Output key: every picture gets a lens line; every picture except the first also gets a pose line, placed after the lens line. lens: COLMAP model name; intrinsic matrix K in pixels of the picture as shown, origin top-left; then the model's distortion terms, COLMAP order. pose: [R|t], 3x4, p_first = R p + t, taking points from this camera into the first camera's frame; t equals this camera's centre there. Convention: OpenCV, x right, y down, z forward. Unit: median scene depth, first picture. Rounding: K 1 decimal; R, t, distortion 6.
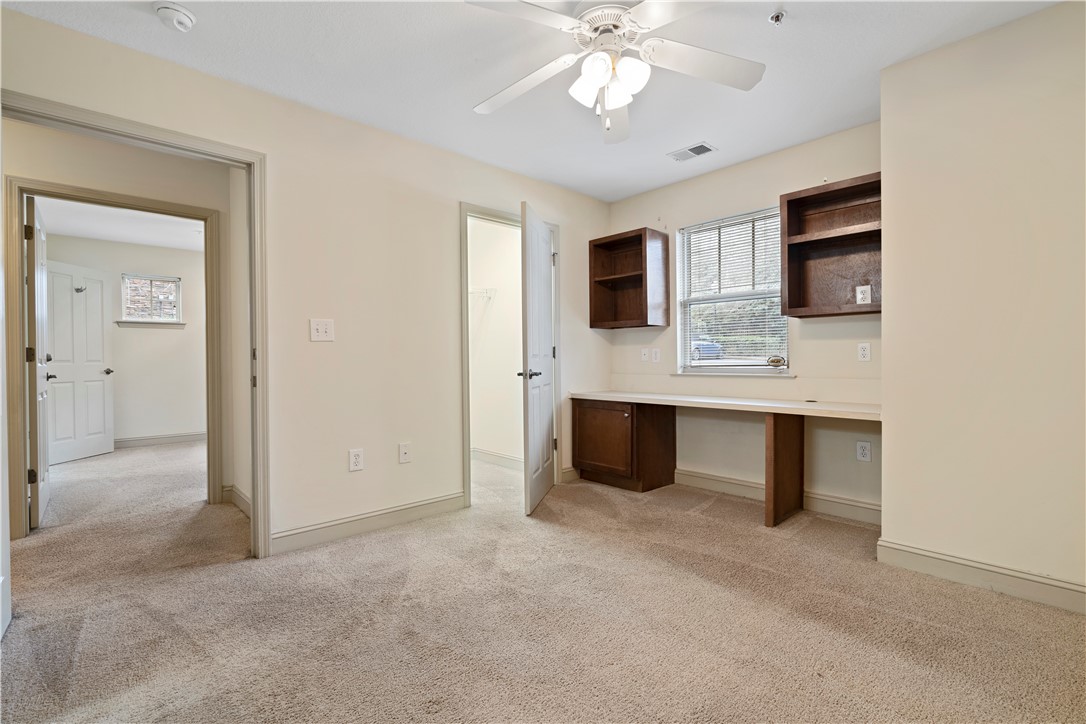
lens RADIAL K [[467.2, 0, 571.2], [0, 467.2, 357.4], [0, 0, 1]] dist [0.001433, 0.000152]
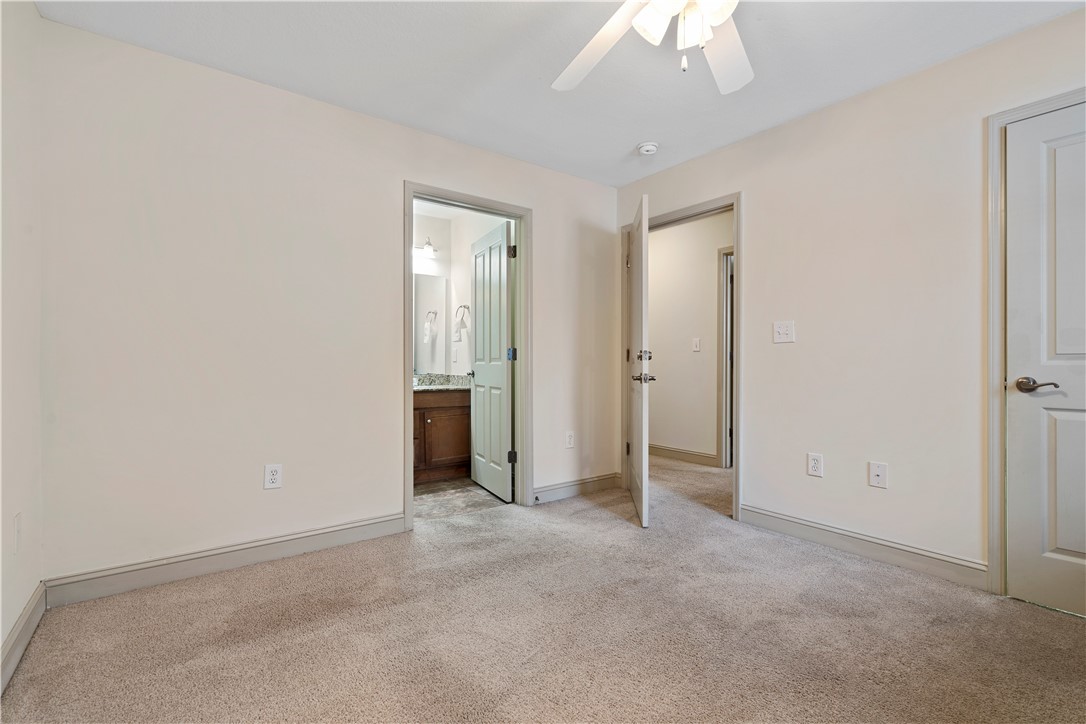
lens RADIAL K [[501.6, 0, 546.7], [0, 501.6, 353.7], [0, 0, 1]] dist [0.002319, 0.000509]
pose [[-0.092232, -0.001002, -0.995737, 0.728673], [0.003389, 0.999993, -0.001320, -0.011133], [0.995732, -0.003496, -0.092228, 0.644389]]
